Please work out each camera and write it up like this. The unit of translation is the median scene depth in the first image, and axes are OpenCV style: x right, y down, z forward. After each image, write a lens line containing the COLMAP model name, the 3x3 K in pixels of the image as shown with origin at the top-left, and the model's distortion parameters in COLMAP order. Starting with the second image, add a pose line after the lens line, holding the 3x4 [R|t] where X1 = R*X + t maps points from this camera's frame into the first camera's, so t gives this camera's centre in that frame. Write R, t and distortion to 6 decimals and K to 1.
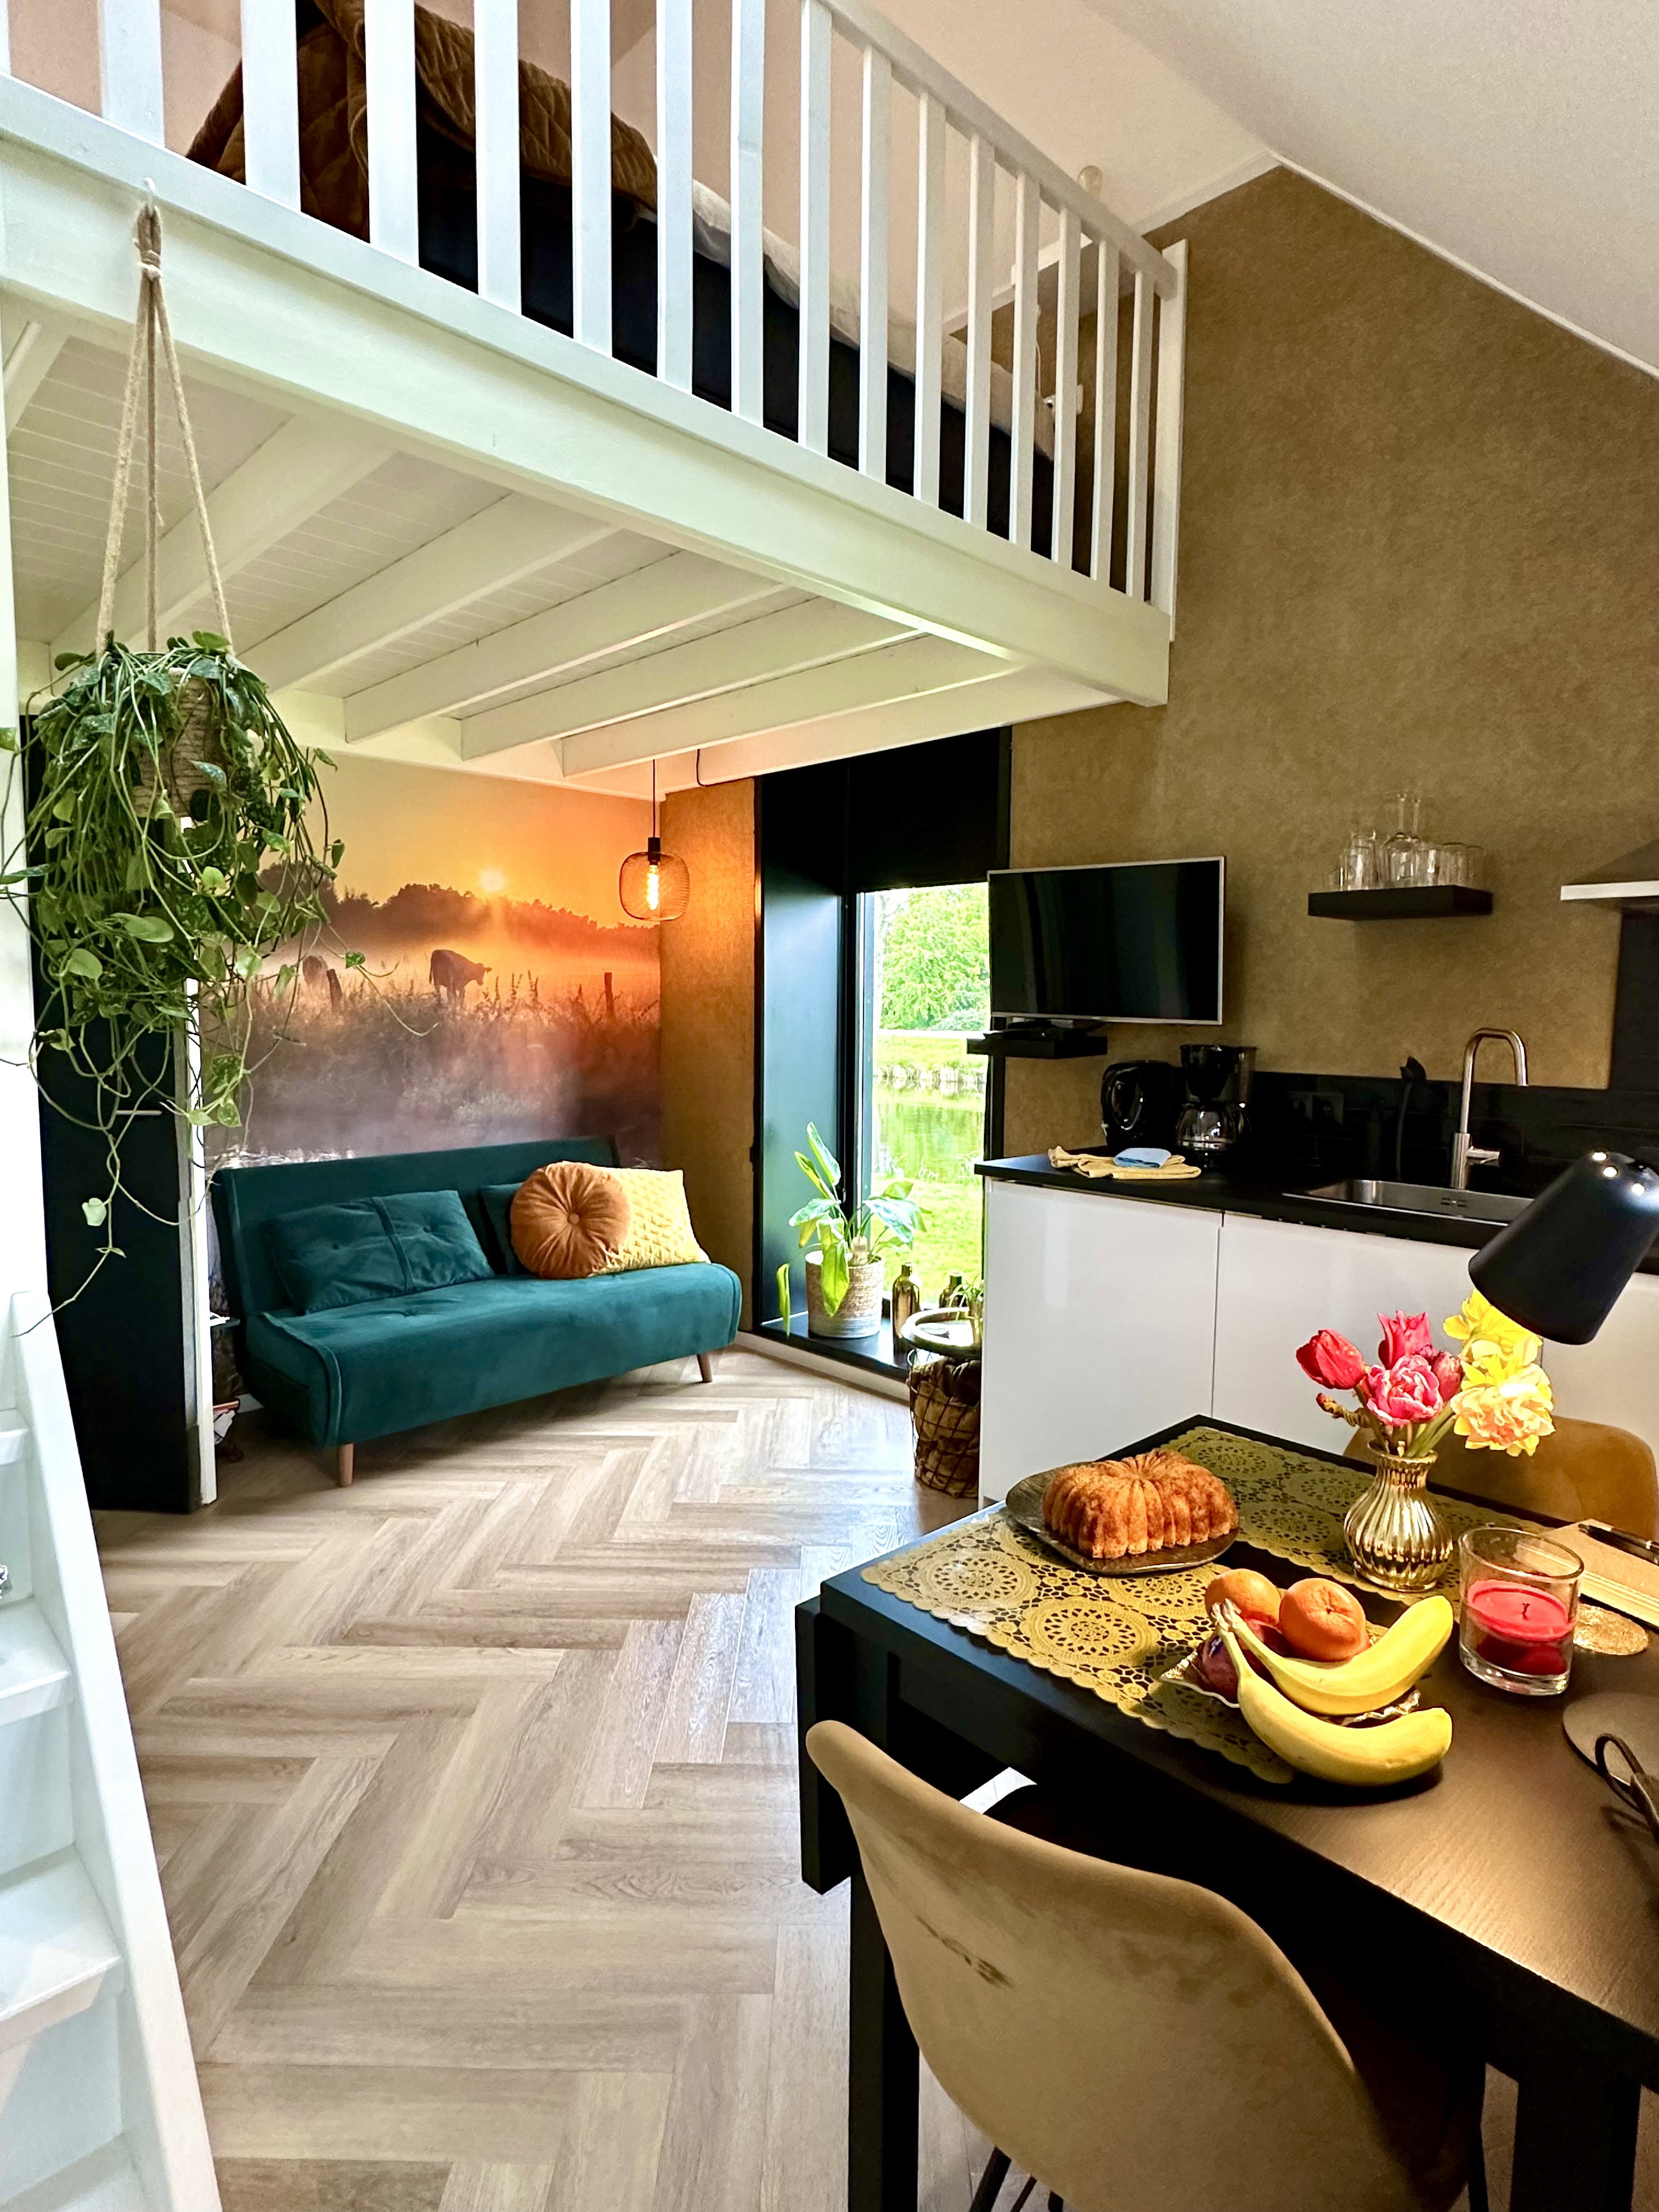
lens RADIAL K [[1167.6, 0, 829.5], [0, 1167.6, 1106.0], [0, 0, 1]] dist [0.000684, 0.000028]
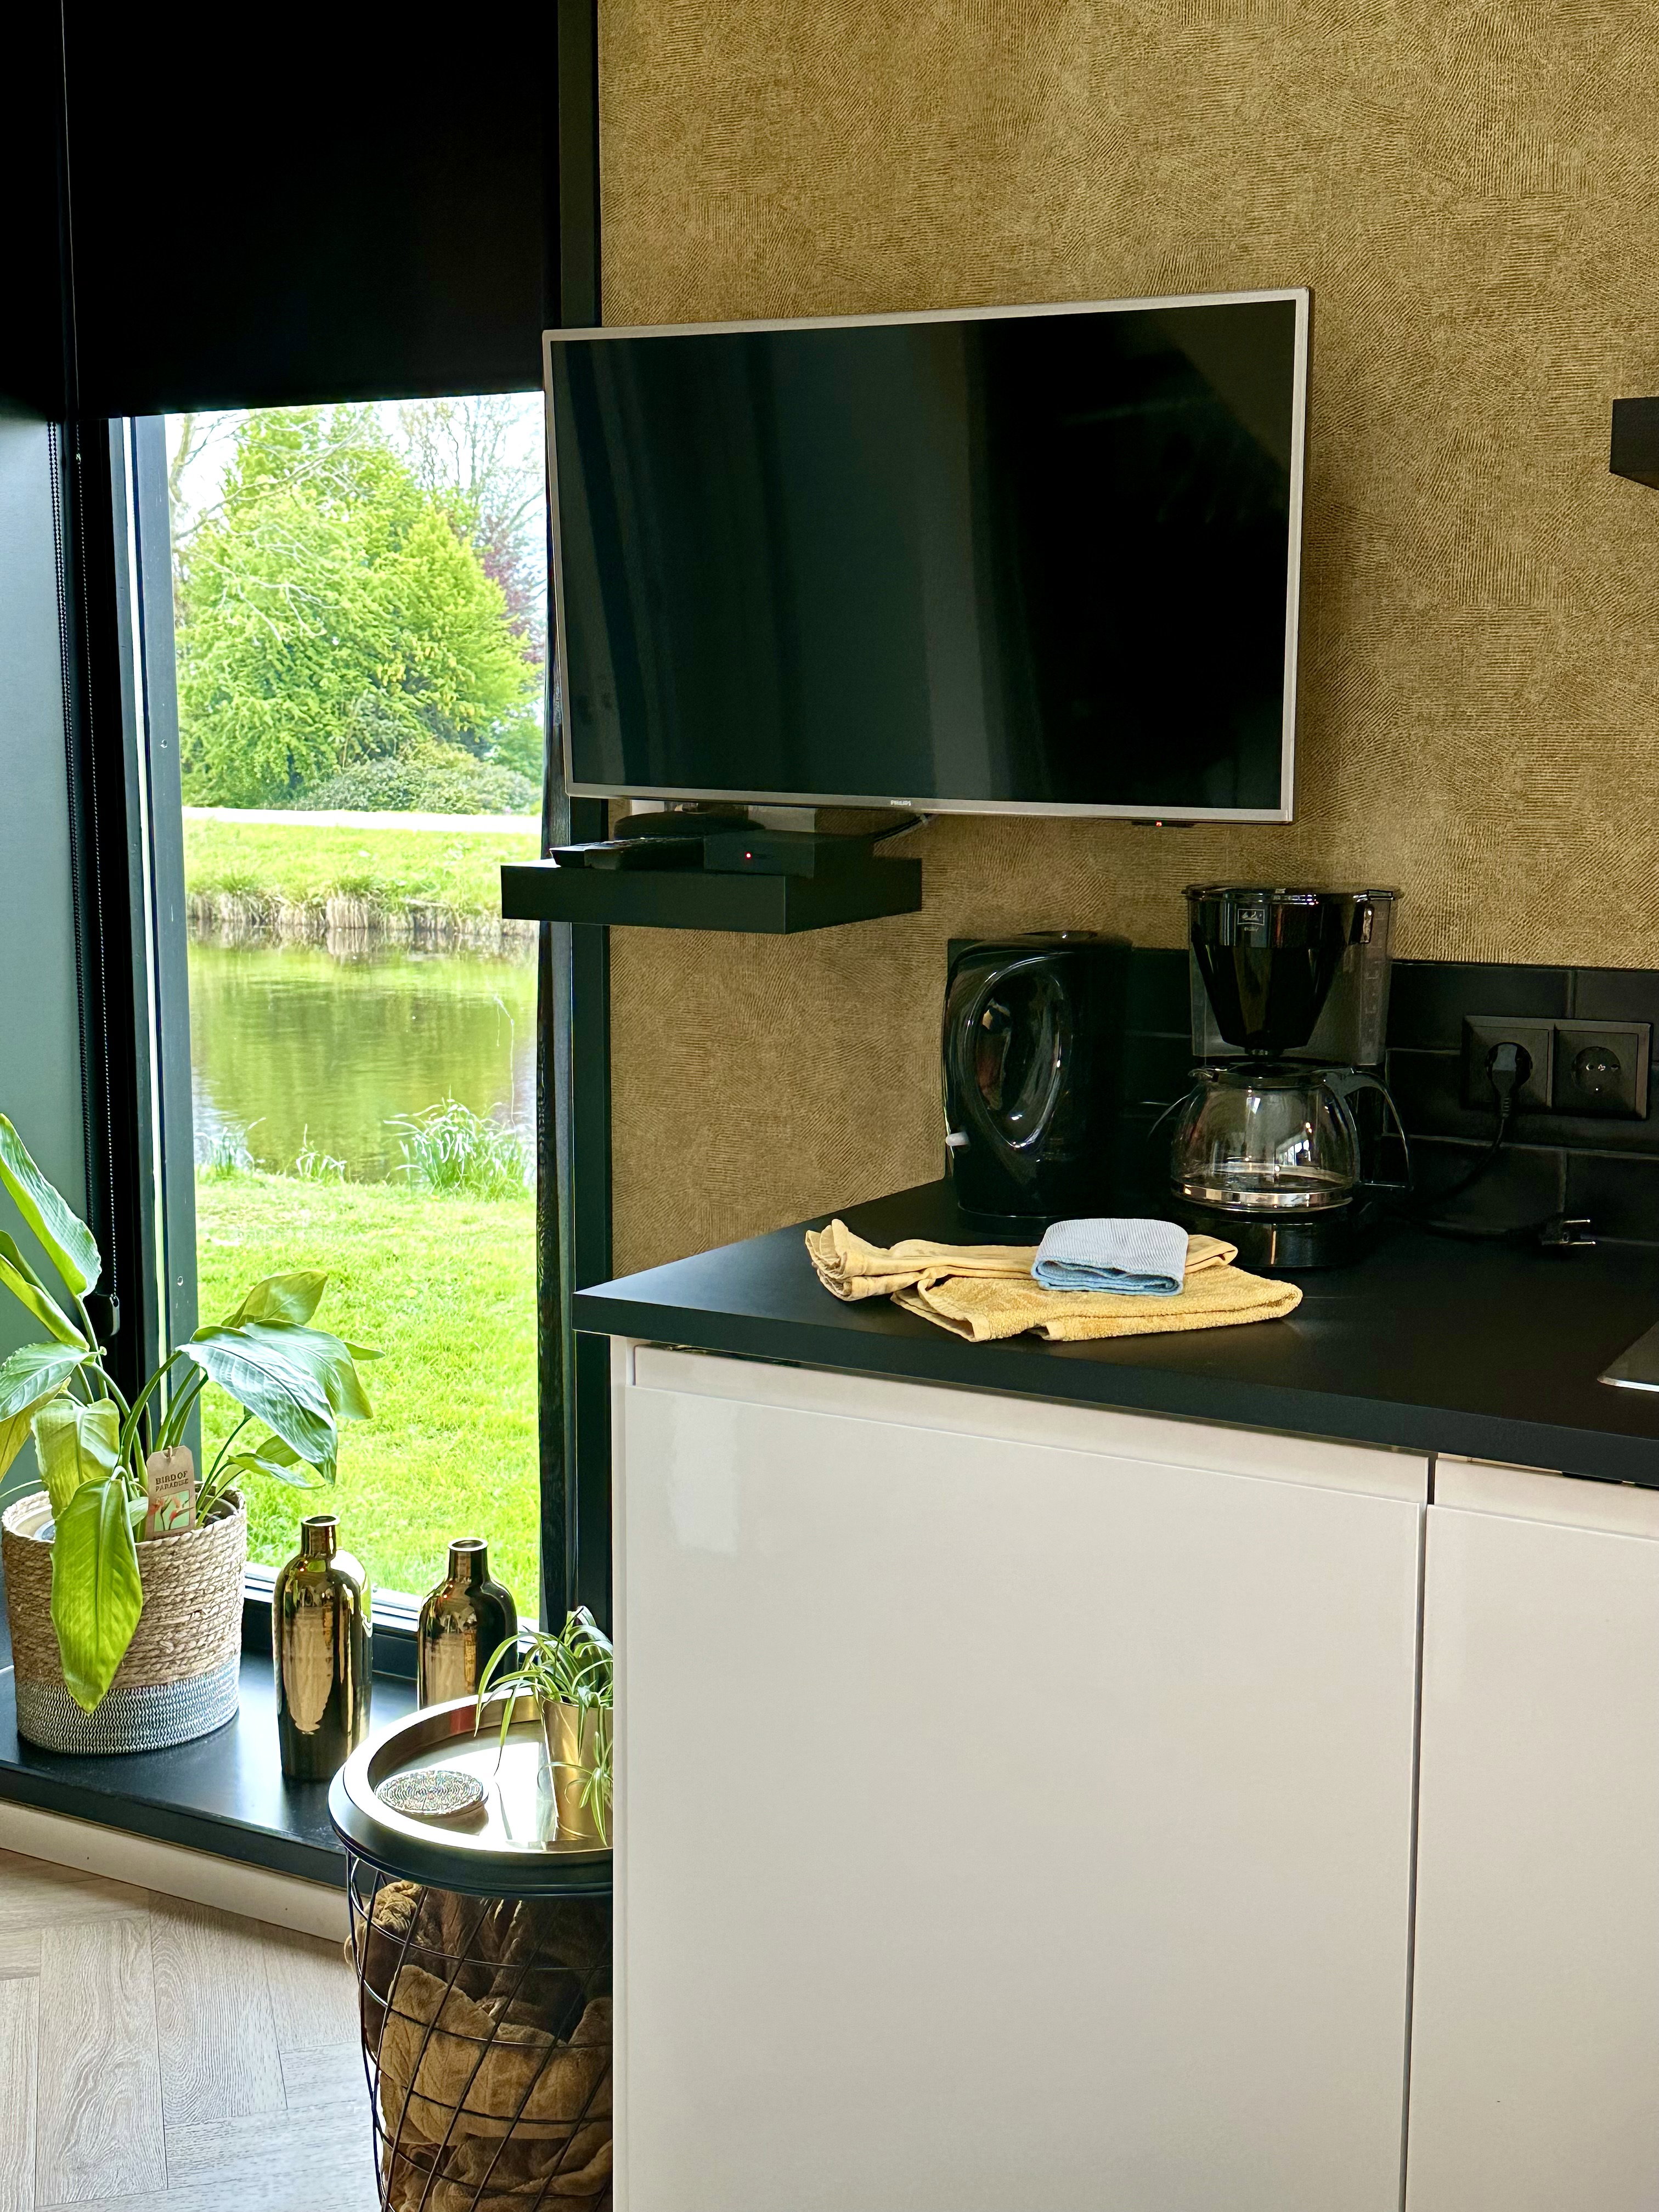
lens RADIAL K [[2473.9, 0, 831.2], [0, 2473.9, 1114.4], [0, 0, 1]] dist [0.189998, -0.356975]
pose [[0.955601, -0.044620, 0.291265, 0.002256], [0.027346, 0.997632, 0.063114, -0.031703], [-0.293391, -0.052347, 0.954558, 0.323829]]
